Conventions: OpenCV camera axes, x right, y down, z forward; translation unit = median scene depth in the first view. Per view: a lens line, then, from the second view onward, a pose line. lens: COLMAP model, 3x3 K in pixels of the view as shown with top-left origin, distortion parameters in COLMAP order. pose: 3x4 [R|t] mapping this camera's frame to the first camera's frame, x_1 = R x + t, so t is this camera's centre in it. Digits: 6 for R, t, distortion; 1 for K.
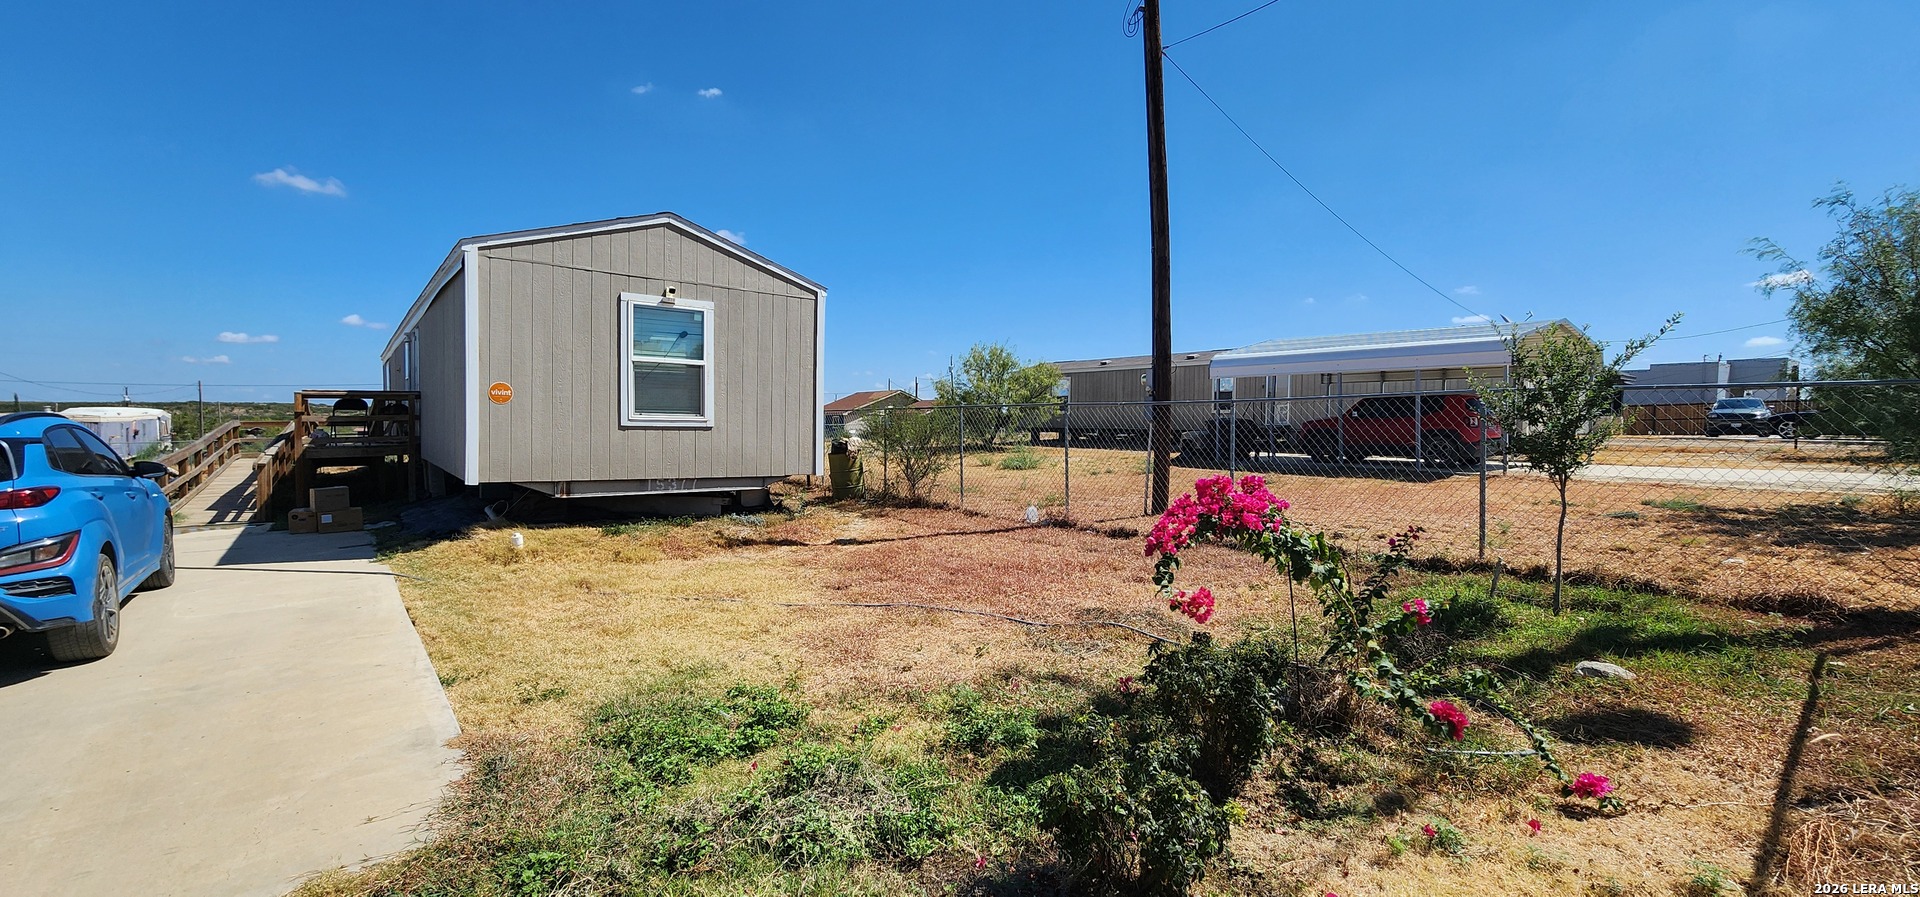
lens RADIAL K [[785.6, 0, 954.4], [0, 785.6, 451.2], [0, 0, 1]] dist [0.001507, -0.000319]
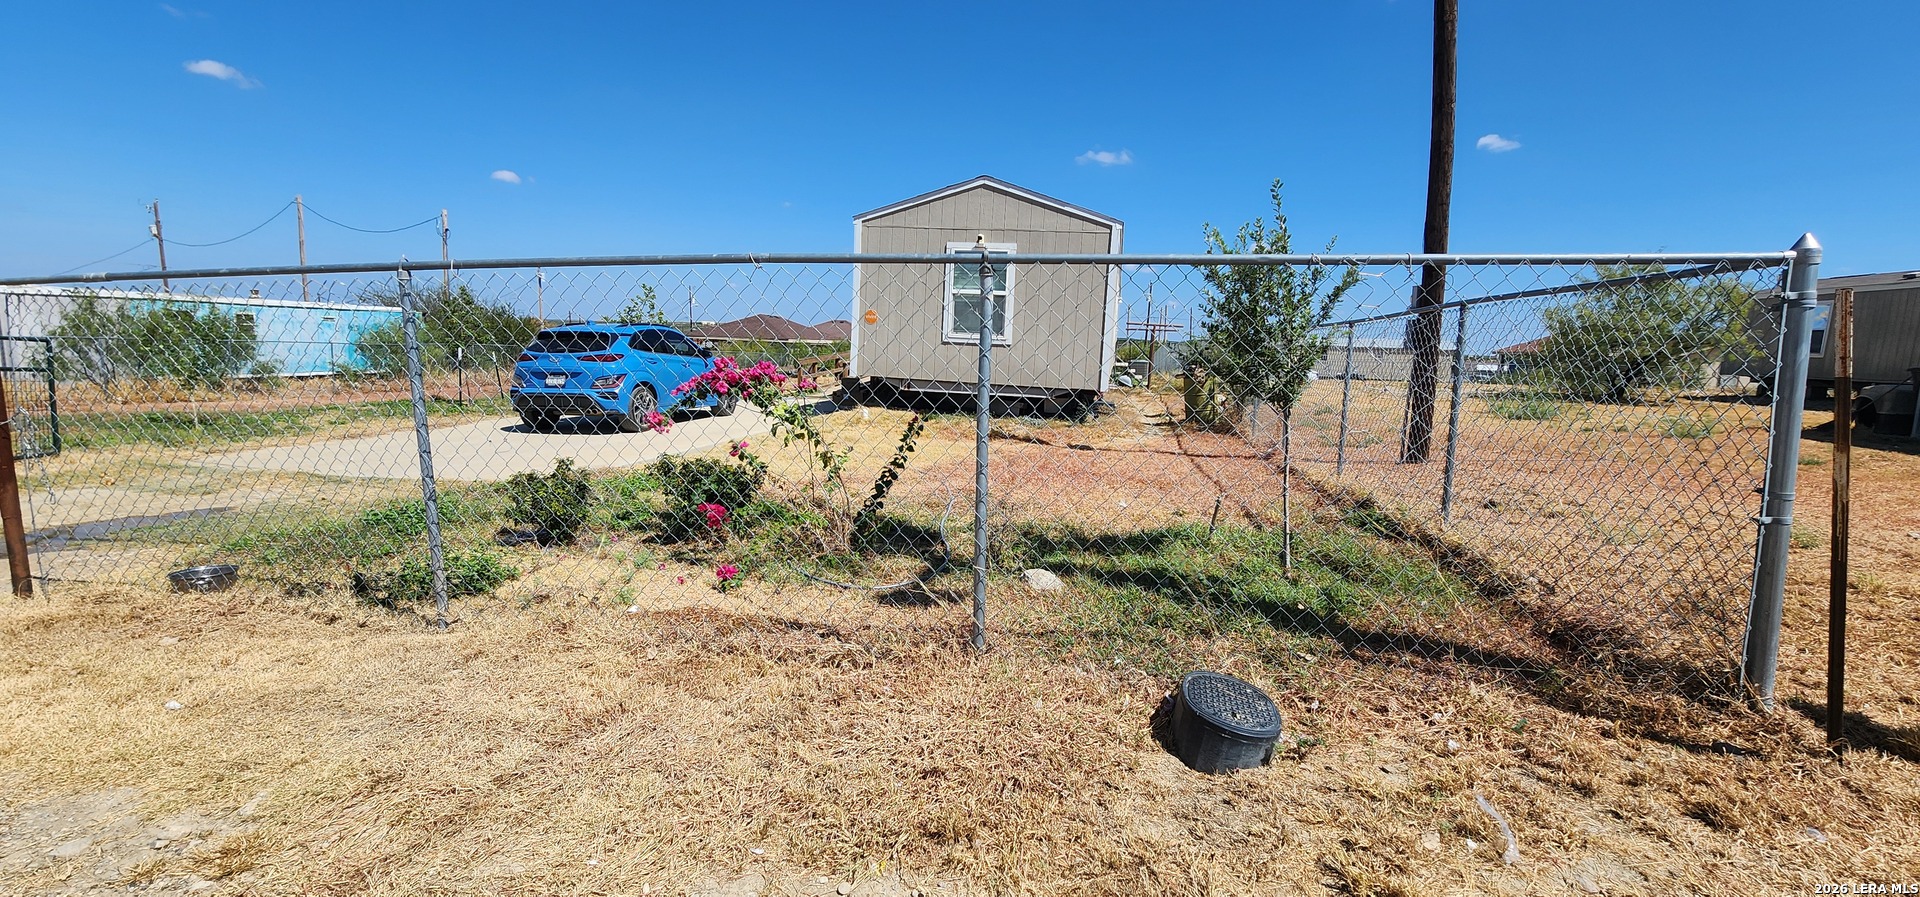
lens RADIAL K [[798.3, 0, 960.0], [0, 798.3, 448.5], [0, 0, 1]] dist [0.002430, 0.000056]
pose [[0.645970, 0.116424, -0.754432, 0.749423], [-0.061235, 0.993019, 0.100811, 0.012293], [0.760903, -0.018923, 0.648590, 0.128014]]
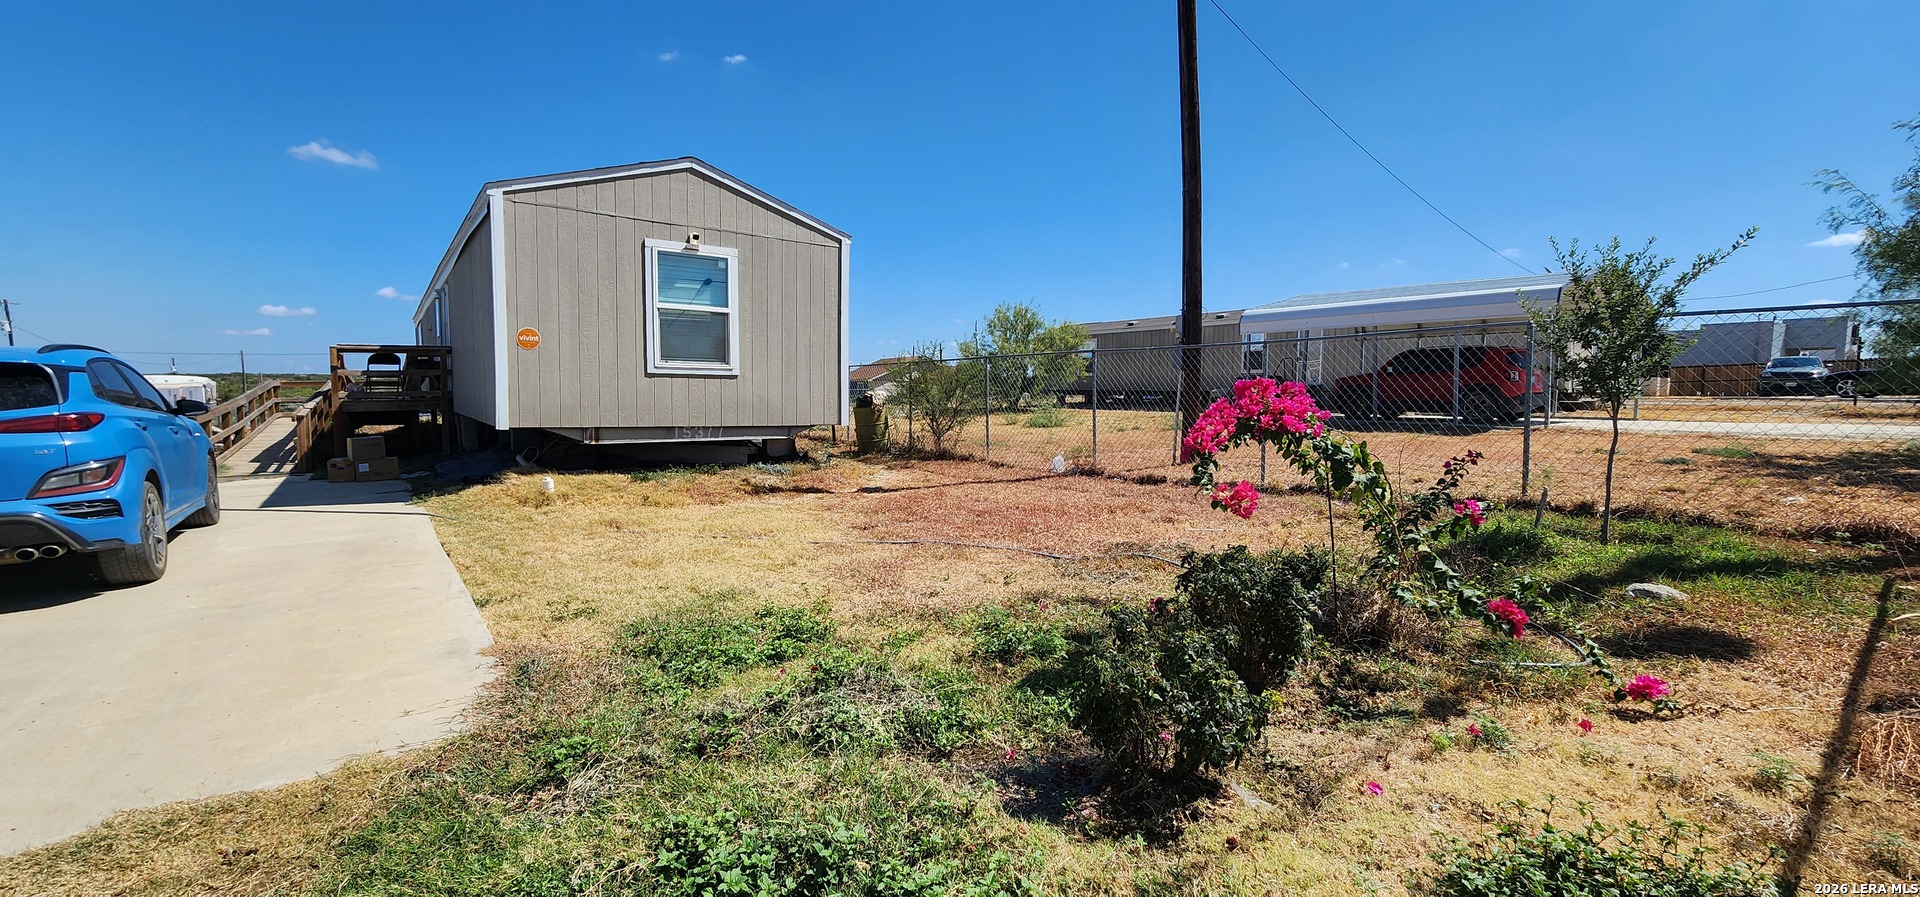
lens RADIAL K [[785.6, 0, 954.4], [0, 785.6, 451.2], [0, 0, 1]] dist [0.001507, -0.000319]
pose [[0.999512, -0.000949, -0.031224, -0.002060], [0.002159, 0.999246, 0.038768, 0.032846], [0.031164, -0.038817, 0.998760, 0.008127]]
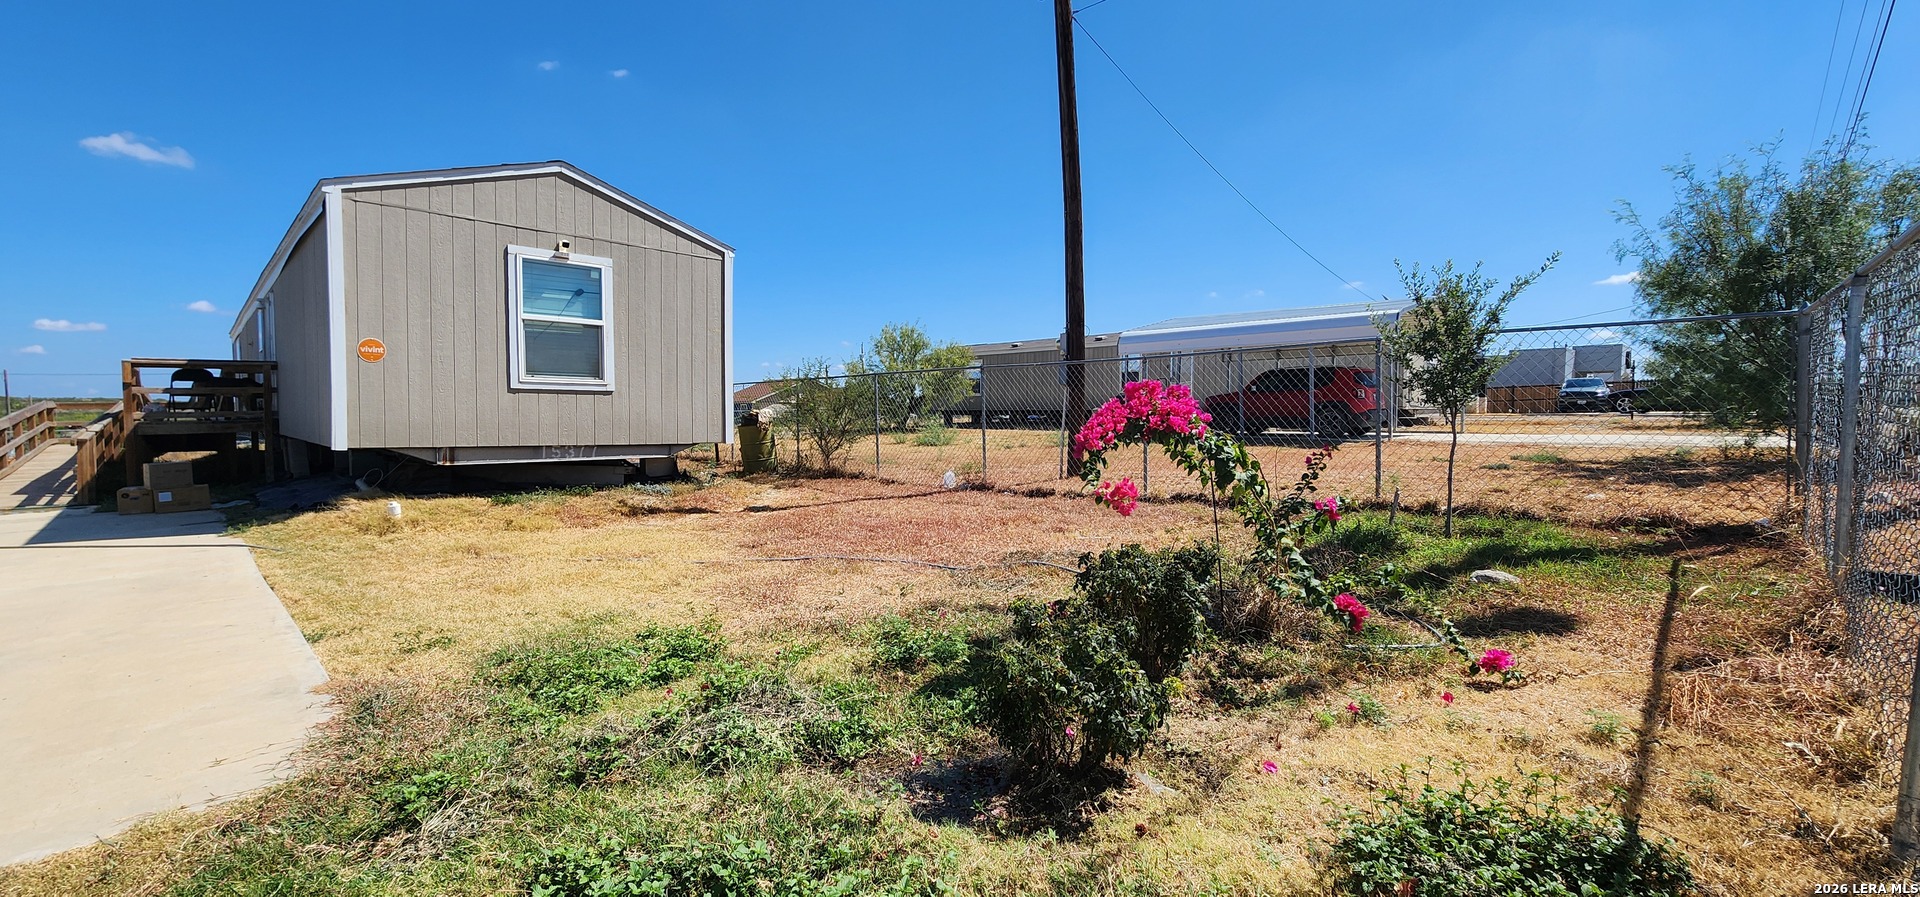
lens RADIAL K [[786.3, 0, 953.8], [0, 786.3, 451.1], [0, 0, 1]] dist [0.000378, 0.000807]
pose [[0.993717, -0.013689, 0.111085, -0.007300], [0.012512, 0.999858, 0.011282, 0.042825], [-0.111224, -0.009821, 0.993747, 0.014053]]
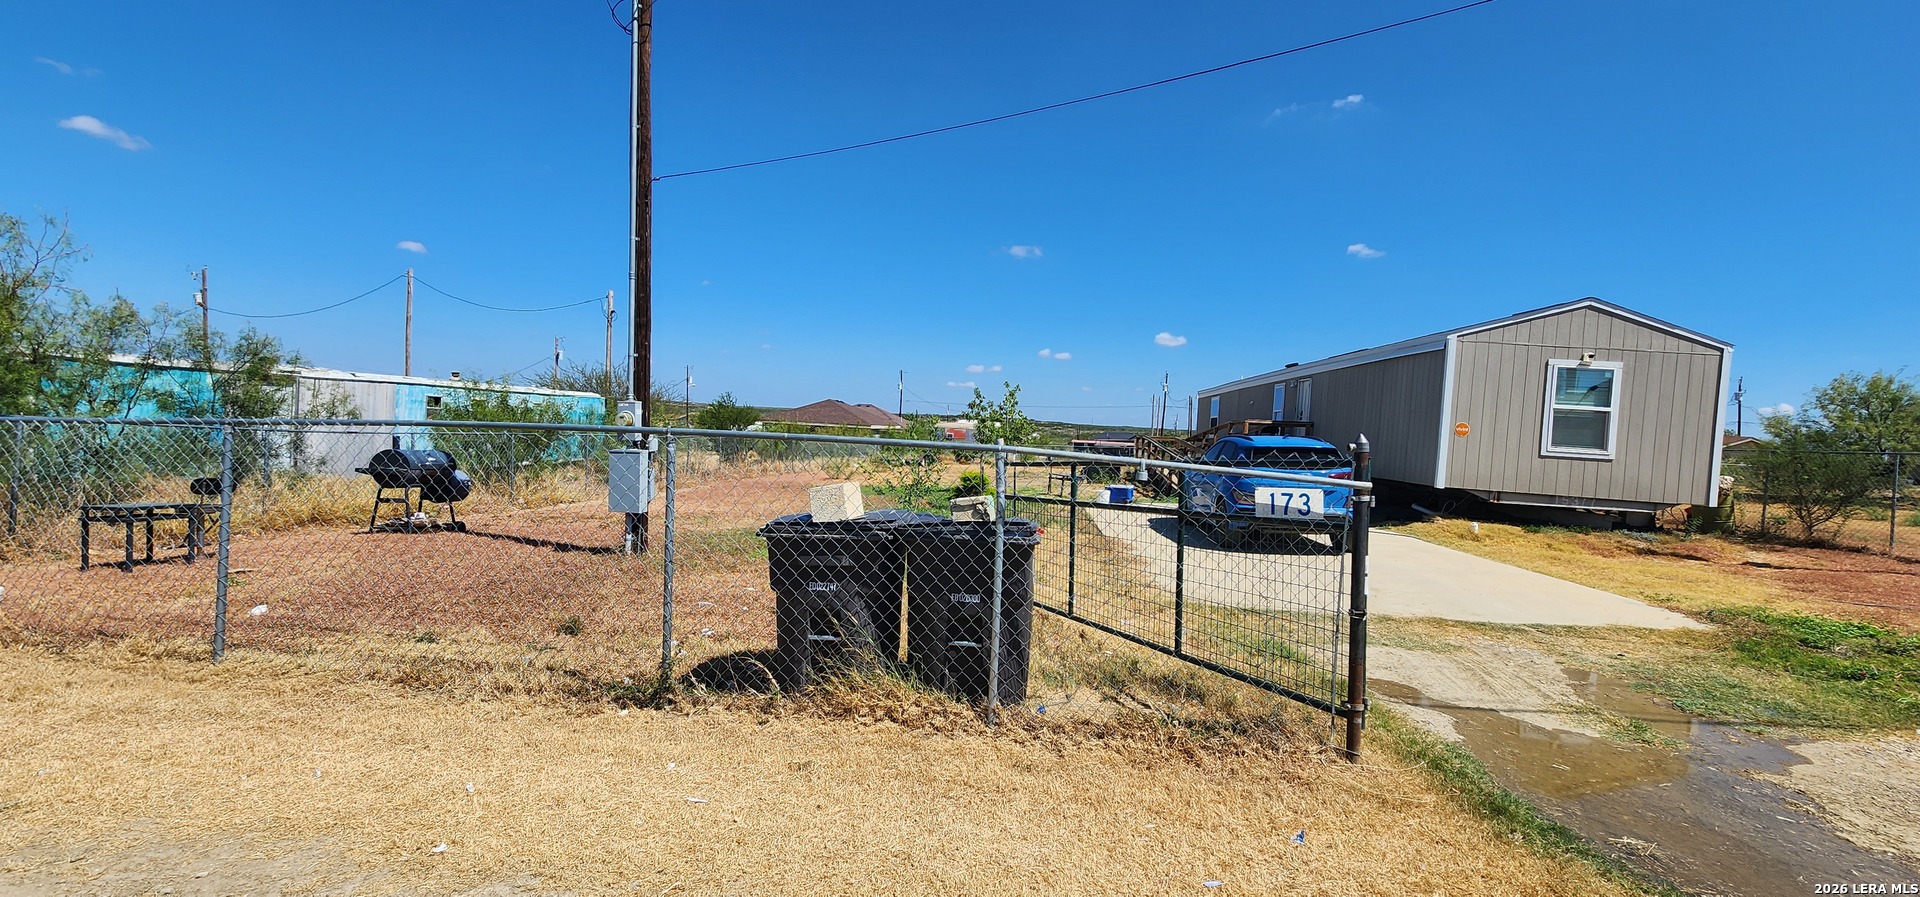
lens RADIAL K [[785.6, 0, 954.4], [0, 785.6, 451.2], [0, 0, 1]] dist [0.001507, -0.000319]
pose [[0.719747, 0.052542, -0.692245, -0.234415], [-0.072432, 0.997373, 0.000391, 0.039222], [0.690447, 0.049859, 0.721662, -0.798573]]
